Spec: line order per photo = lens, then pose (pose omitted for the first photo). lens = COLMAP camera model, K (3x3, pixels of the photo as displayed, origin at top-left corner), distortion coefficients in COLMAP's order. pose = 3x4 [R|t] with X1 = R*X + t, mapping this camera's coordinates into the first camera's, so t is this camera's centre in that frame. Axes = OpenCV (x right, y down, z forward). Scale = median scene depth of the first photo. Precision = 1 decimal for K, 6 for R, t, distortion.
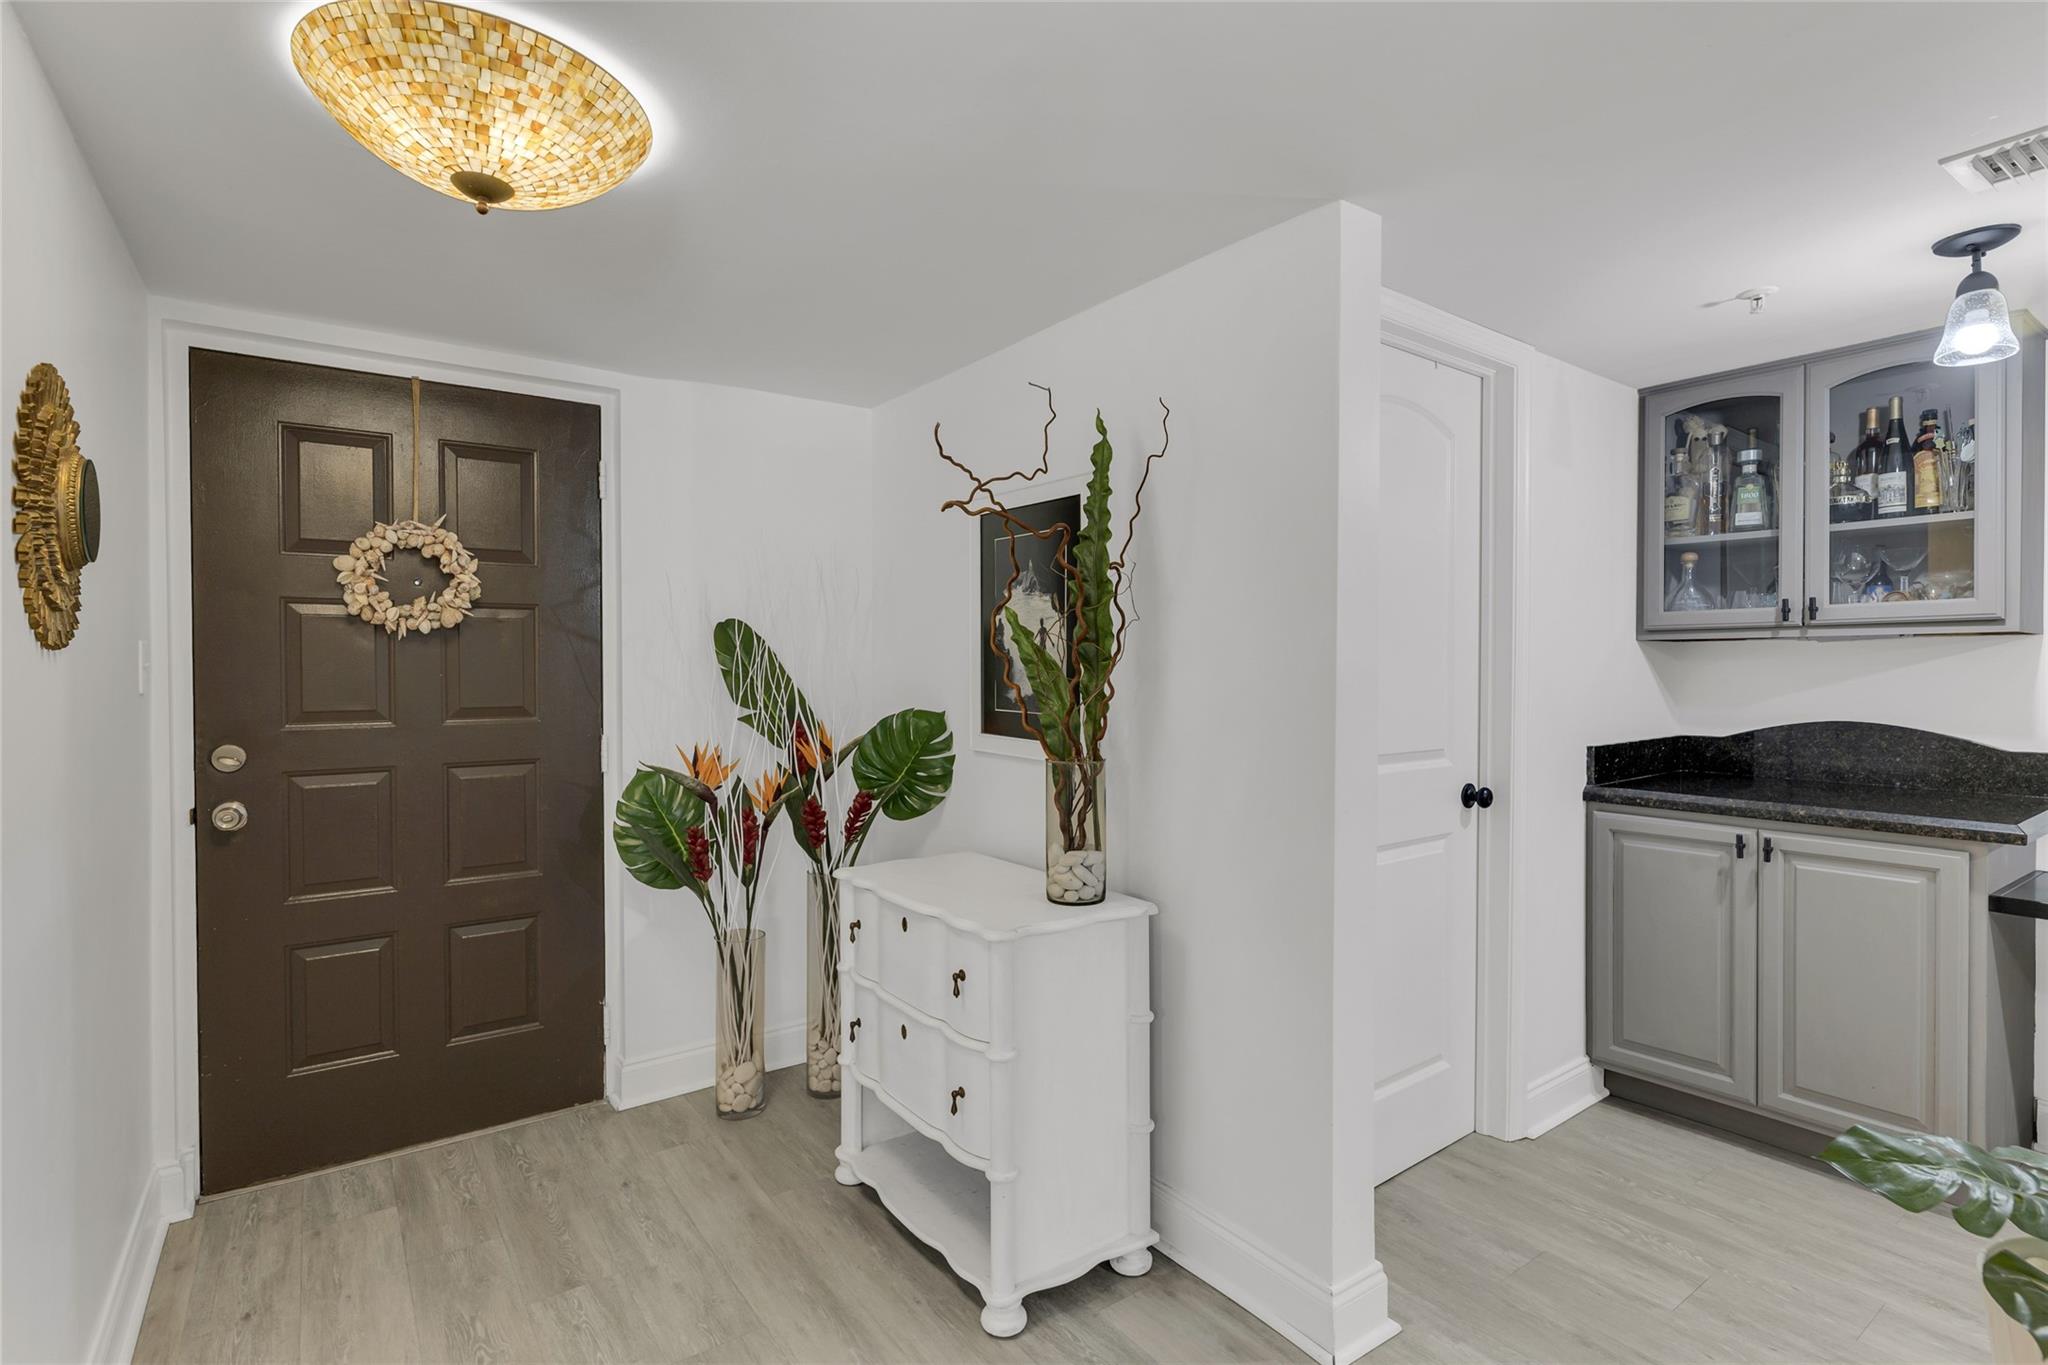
lens RADIAL K [[974.3, 0, 1023.9], [0, 974.3, 673.7], [0, 0, 1]] dist [-0.002703, -0.000244]
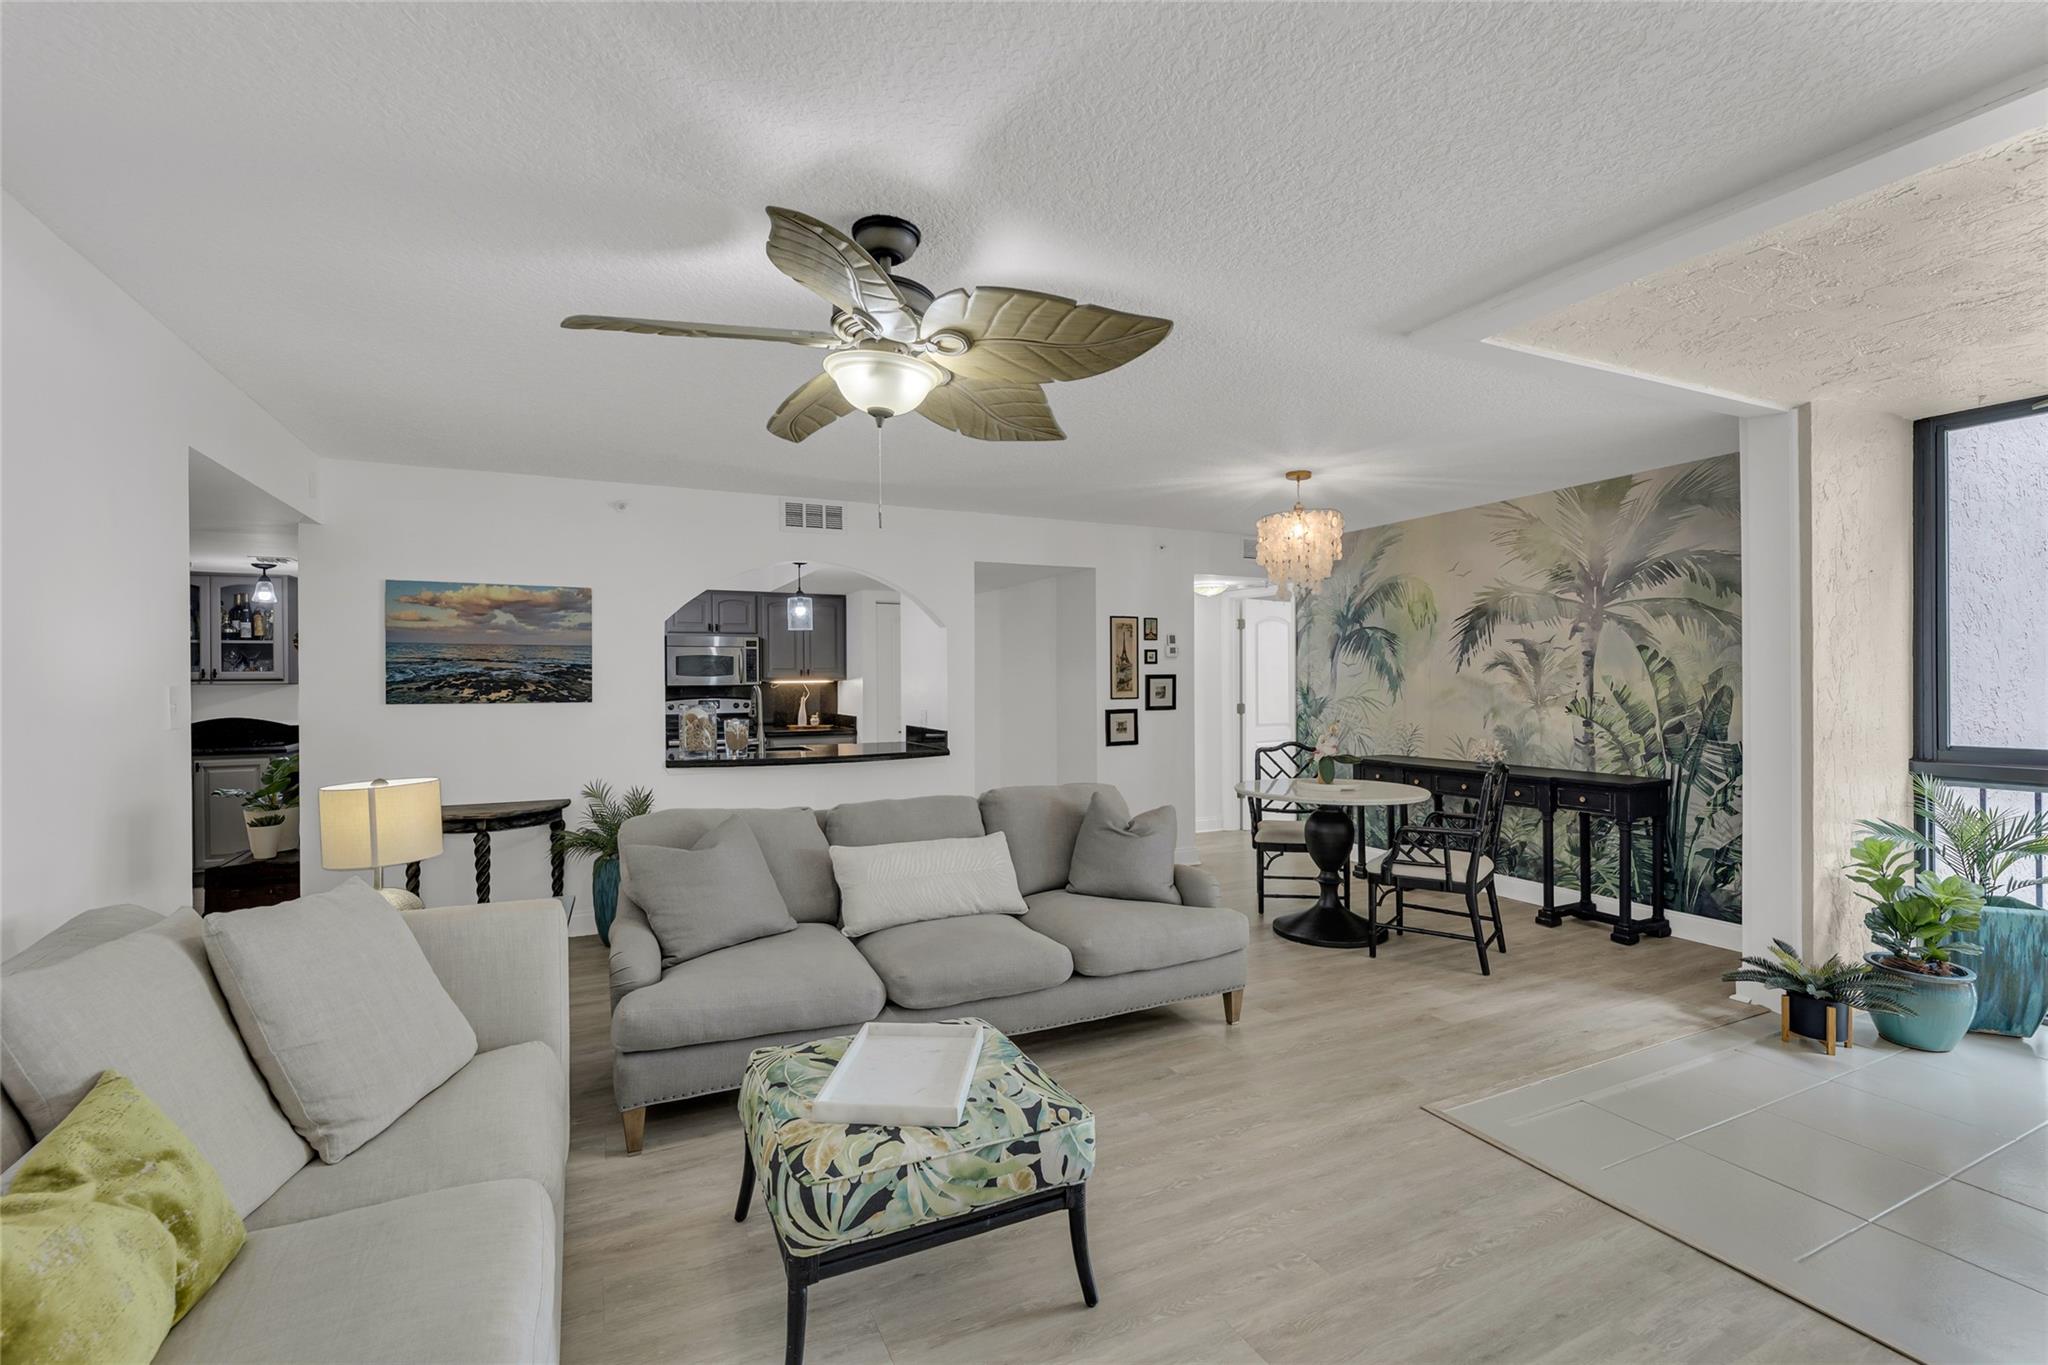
lens RADIAL K [[899.4, 0, 1017.3], [0, 899.4, 684.9], [0, 0, 1]] dist [0.000060, 0.001136]
pose [[0.175242, -0.005180, 0.984512, -1.130069], [0.014087, 0.999897, 0.002754, -0.013617], [-0.984425, 0.013386, 0.175297, -1.467628]]
